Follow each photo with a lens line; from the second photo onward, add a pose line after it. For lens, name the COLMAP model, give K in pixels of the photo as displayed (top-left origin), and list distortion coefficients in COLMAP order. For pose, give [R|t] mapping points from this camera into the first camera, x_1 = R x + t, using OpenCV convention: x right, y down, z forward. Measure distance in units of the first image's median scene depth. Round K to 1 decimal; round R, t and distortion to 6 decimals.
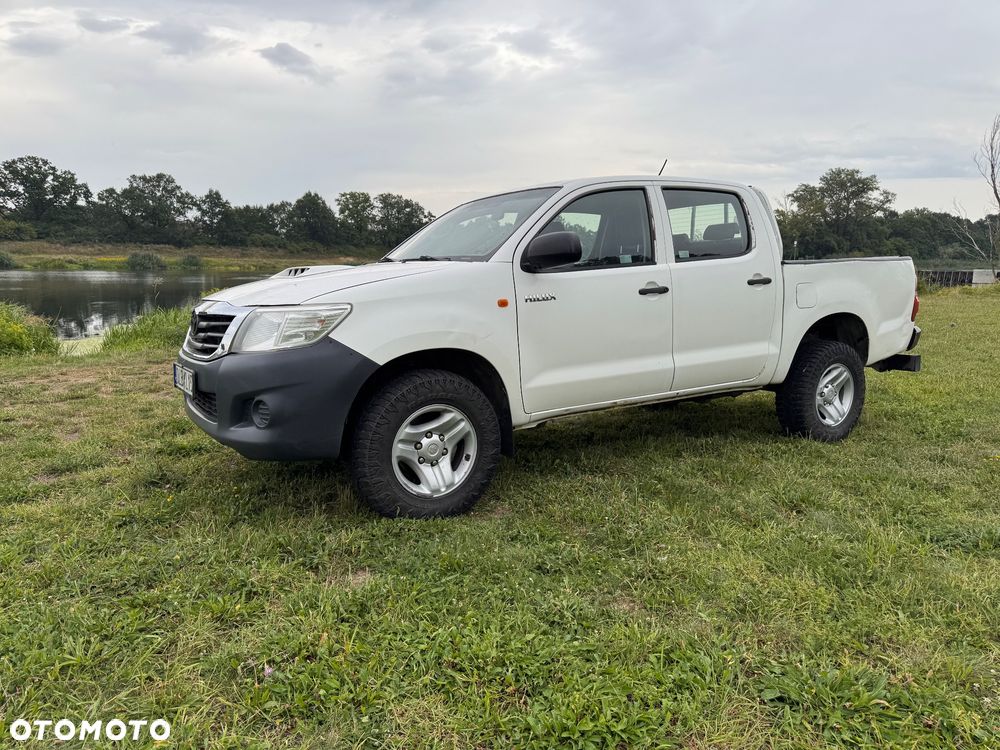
lens RADIAL K [[721.7, 0, 500.2], [0, 721.7, 396.9], [0, 0, 1]] dist [0.038266, -0.027124]
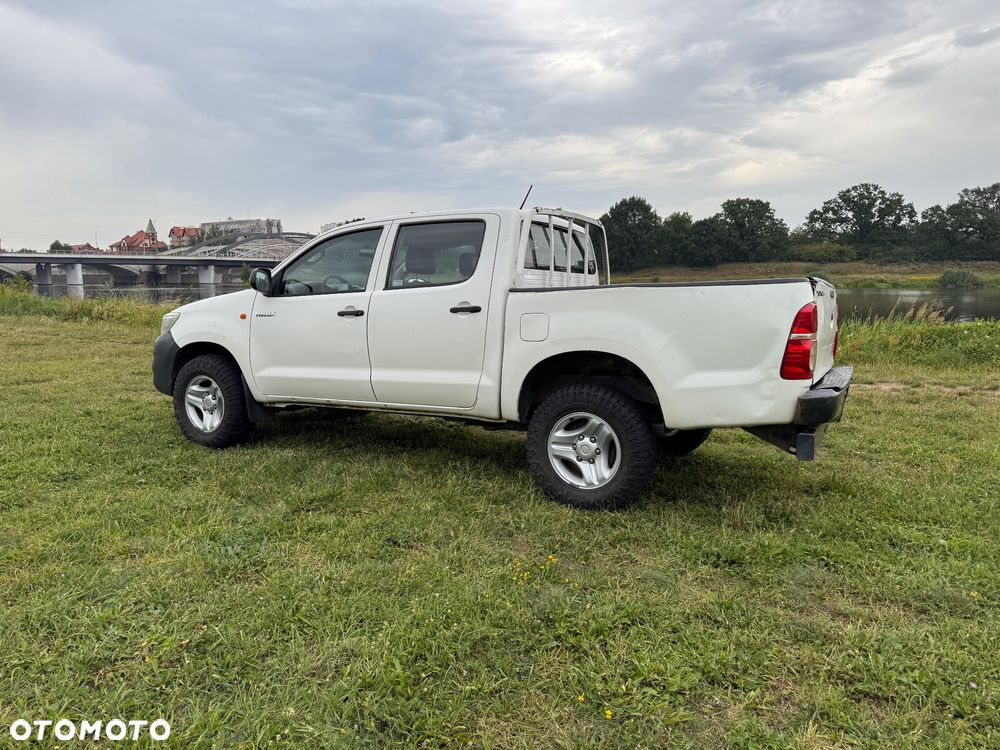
lens RADIAL K [[726.9, 0, 494.7], [0, 726.9, 372.9], [0, 0, 1]] dist [0.091626, -0.126328]
pose [[0.478915, 0.102465, -0.871861, 0.074013], [-0.152761, 0.987739, 0.032172, -0.006627], [0.864468, 0.117778, 0.488696, 0.033273]]
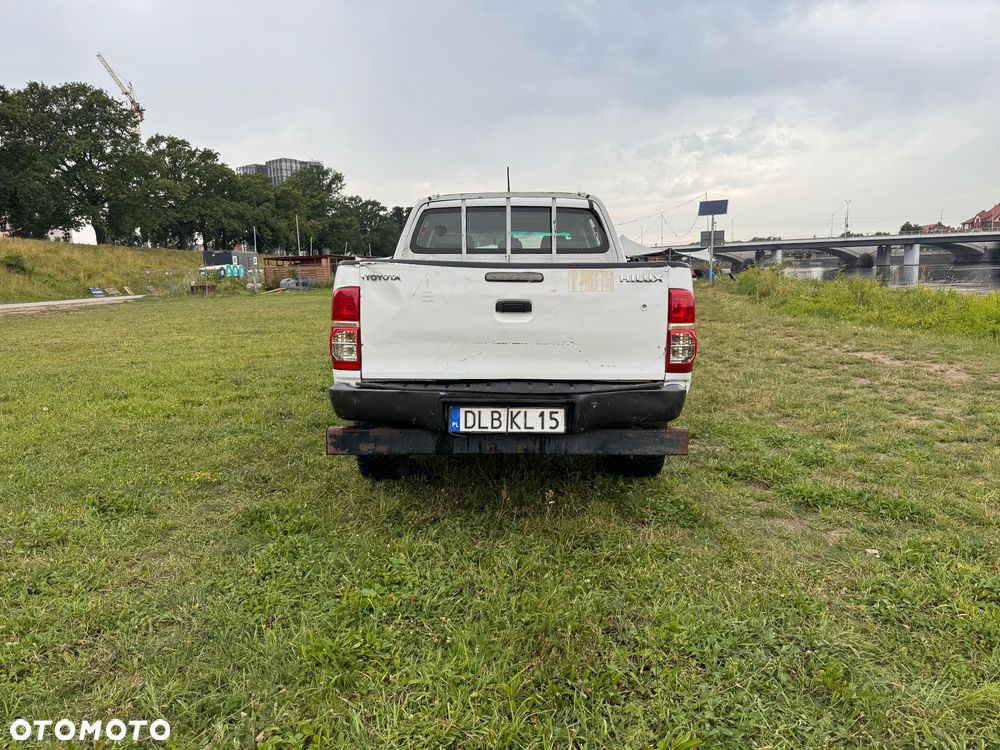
lens RADIAL K [[731.3, 0, 504.8], [0, 731.3, 378.9], [0, 0, 1]] dist [0.053637, -0.051587]
pose [[-0.539985, 0.127241, -0.832001, 0.074059], [-0.128825, 0.964365, 0.231094, -0.018866], [0.831757, 0.231970, -0.504351, 0.105216]]
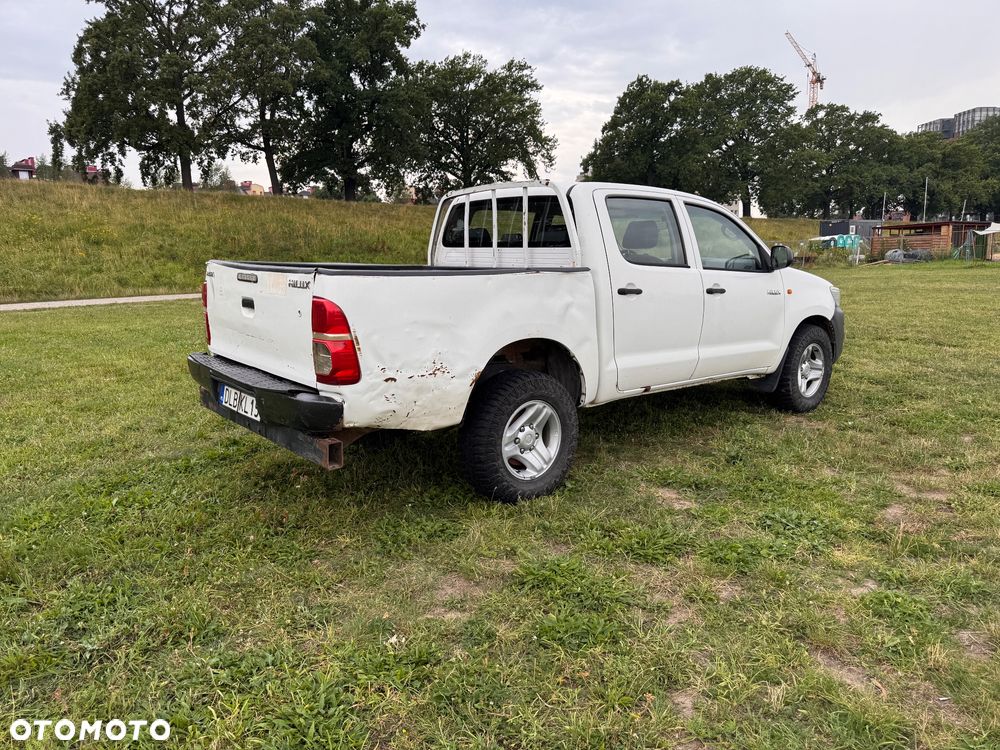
lens RADIAL K [[731.3, 0, 504.8], [0, 731.3, 378.9], [0, 0, 1]] dist [0.053637, -0.051587]
pose [[-0.991048, 0.032795, -0.129418, 0.026360], [-0.012763, 0.941651, 0.336349, -0.025135], [0.132897, 0.334990, -0.932802, 0.132898]]
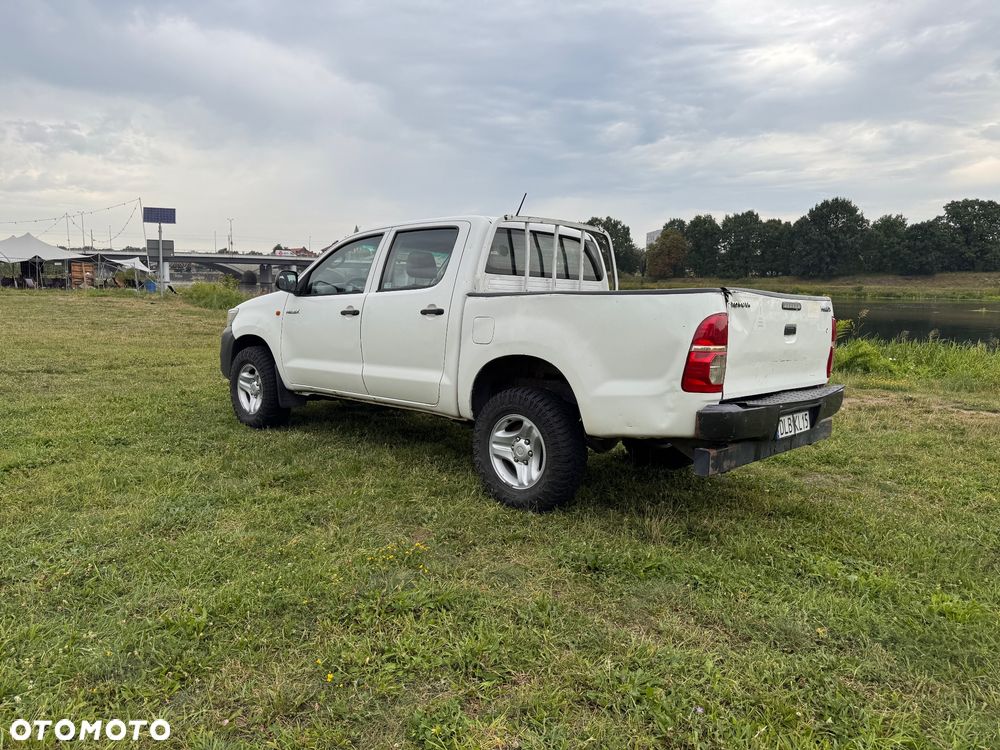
lens RADIAL K [[729.7, 0, 496.6], [0, 729.7, 377.1], [0, 0, 1]] dist [0.052617, -0.049035]
pose [[0.242746, 0.120431, -0.962585, 0.083294], [-0.189741, 0.978993, 0.074635, -0.009663], [0.951353, 0.164524, 0.260498, 0.049213]]
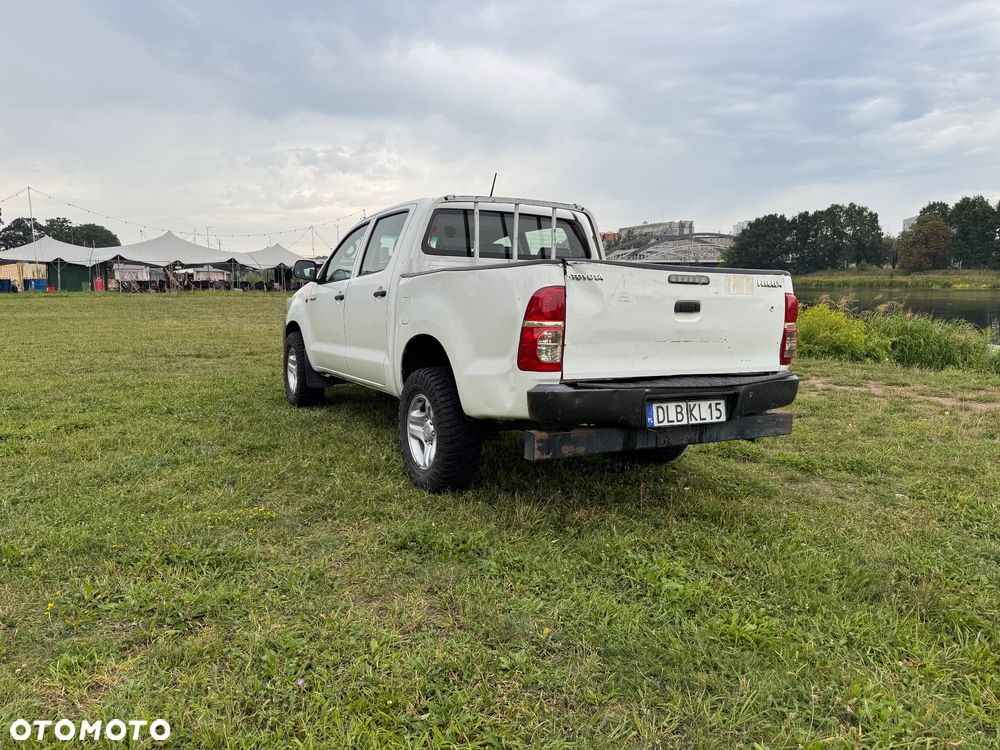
lens RADIAL K [[729.3, 0, 500.0], [0, 729.3, 375.0], [0, 0, 1]] dist [0.067171, -0.063016]
pose [[-0.062663, 0.119249, -0.990885, 0.084849], [-0.181115, 0.974993, 0.128790, -0.012656], [0.981464, 0.187534, -0.039498, 0.073507]]
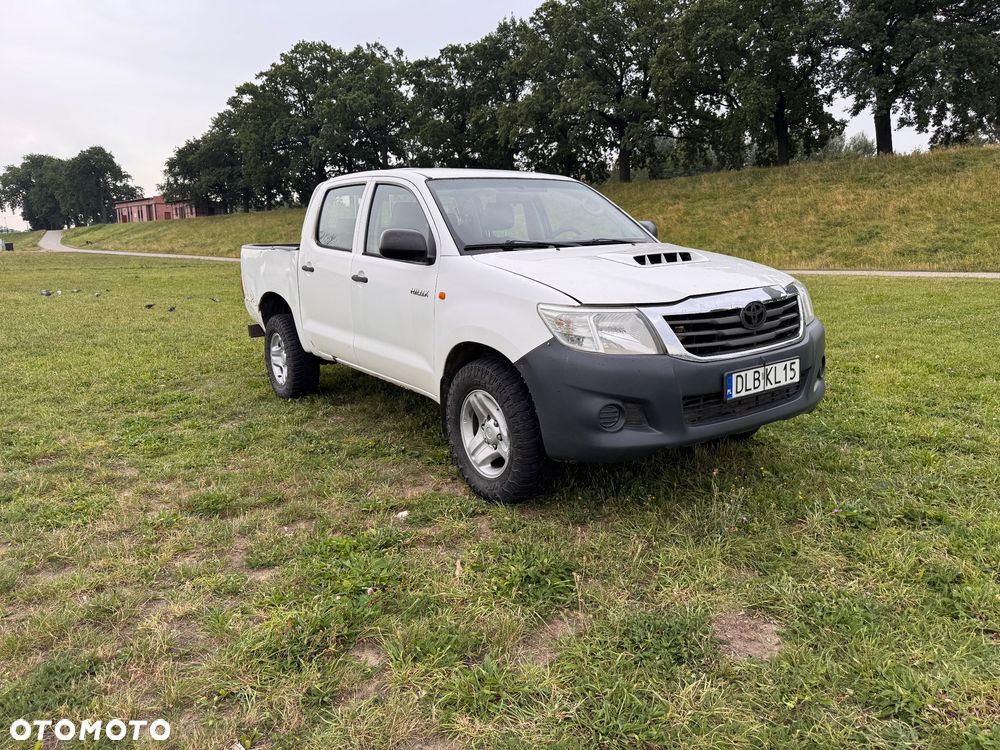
lens RADIAL K [[714.4, 0, 501.8], [0, 714.4, 385.7], [0, 0, 1]] dist [0.074874, -0.084939]
pose [[-0.033444, -0.207976, 0.977562, -0.061226], [0.191615, 0.958630, 0.210504, -0.012507], [-0.980900, 0.194356, 0.007791, 0.061505]]
